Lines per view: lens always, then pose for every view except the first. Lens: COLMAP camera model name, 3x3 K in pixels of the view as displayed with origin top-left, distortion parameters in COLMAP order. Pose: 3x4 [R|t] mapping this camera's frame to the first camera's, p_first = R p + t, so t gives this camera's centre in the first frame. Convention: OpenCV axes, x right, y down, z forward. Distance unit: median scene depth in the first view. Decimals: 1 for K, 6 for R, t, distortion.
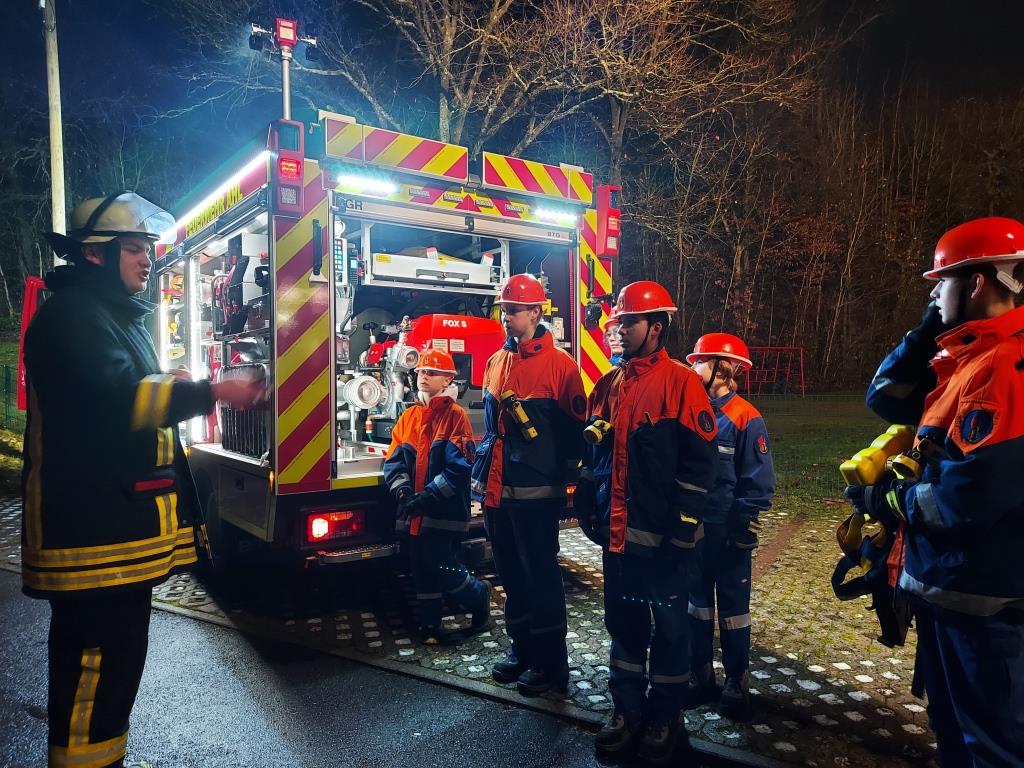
lens RADIAL K [[745.1, 0, 512.6], [0, 745.1, 389.7], [0, 0, 1]] dist [0.055753, -0.046913]
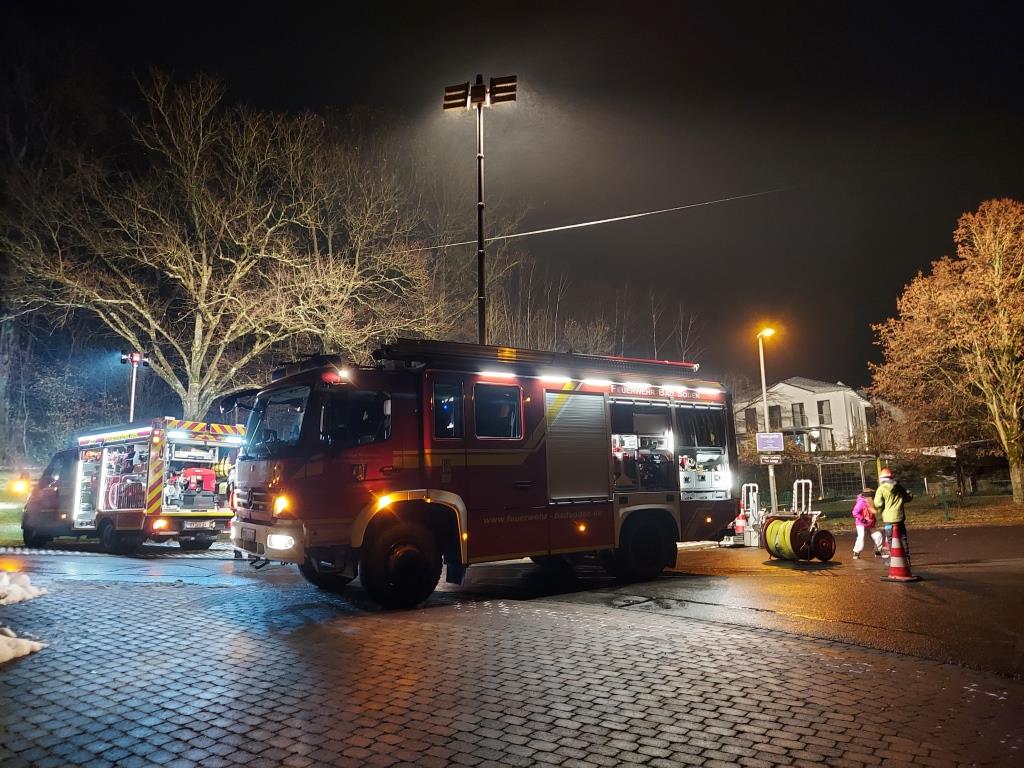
lens RADIAL K [[745.1, 0, 512.6], [0, 745.1, 389.7], [0, 0, 1]] dist [0.055753, -0.046913]
pose [[0.948504, 0.049959, 0.312800, 0.193208], [0.008158, 0.983304, -0.181789, 0.185998], [-0.316659, 0.174979, 0.932260, -2.780132]]
